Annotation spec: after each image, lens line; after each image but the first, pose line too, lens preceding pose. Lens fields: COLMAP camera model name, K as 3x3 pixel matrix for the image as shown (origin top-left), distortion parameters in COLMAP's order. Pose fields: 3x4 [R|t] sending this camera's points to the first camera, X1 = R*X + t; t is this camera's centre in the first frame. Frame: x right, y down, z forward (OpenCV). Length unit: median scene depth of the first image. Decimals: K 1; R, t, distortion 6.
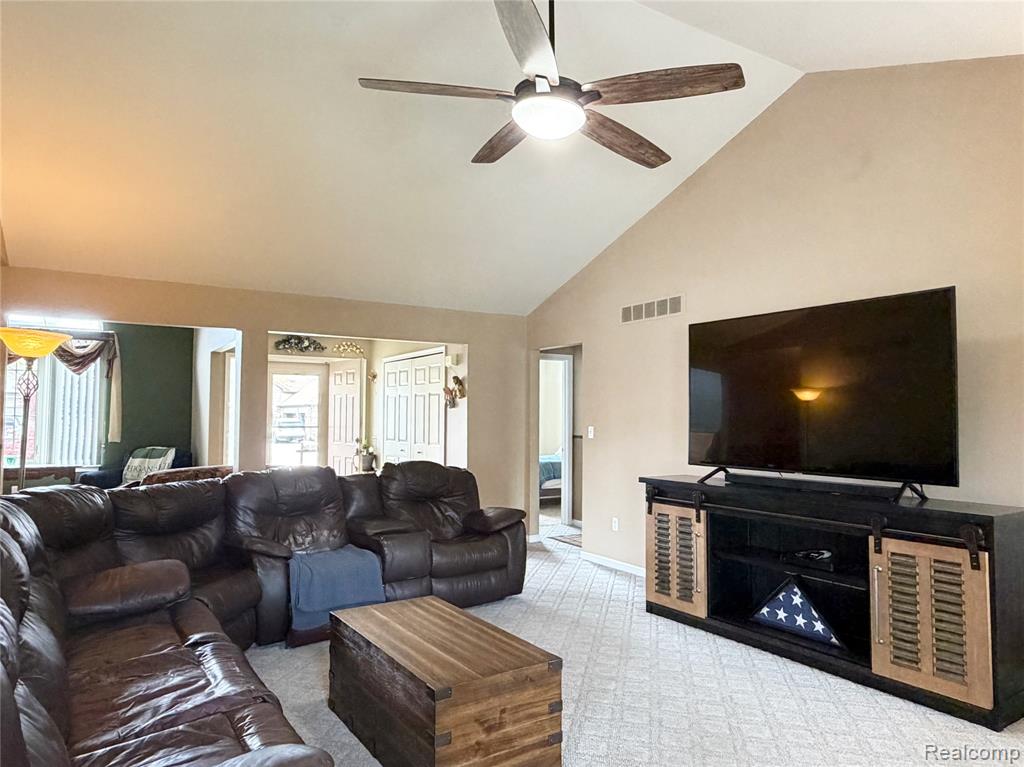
lens RADIAL K [[674.4, 0, 512.0], [0, 674.4, 383.5], [0, 0, 1]] dist [0.007649, -0.000472]
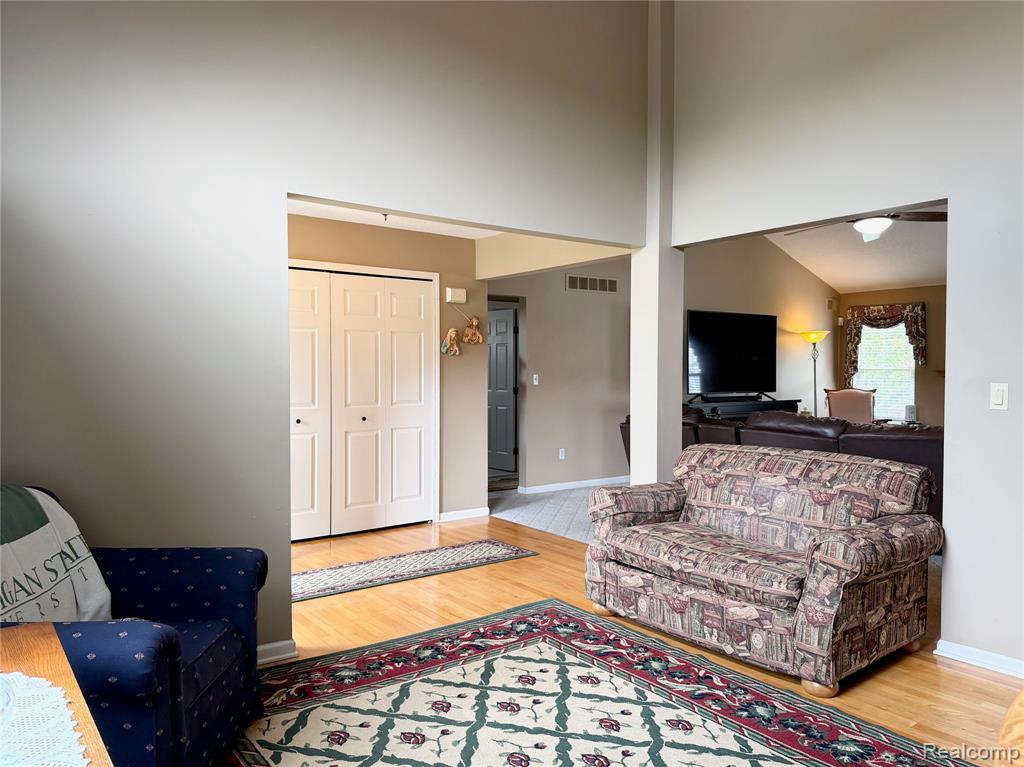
lens RADIAL K [[716.9, 0, 512.0], [0, 716.9, 383.5], [0, 0, 1]] dist [0.138971, -0.206176]
pose [[-0.090267, -0.025754, 0.995585, -0.980440], [-0.050262, 0.998509, 0.021273, 0.051760], [-0.994648, -0.048120, -0.091427, 1.059791]]
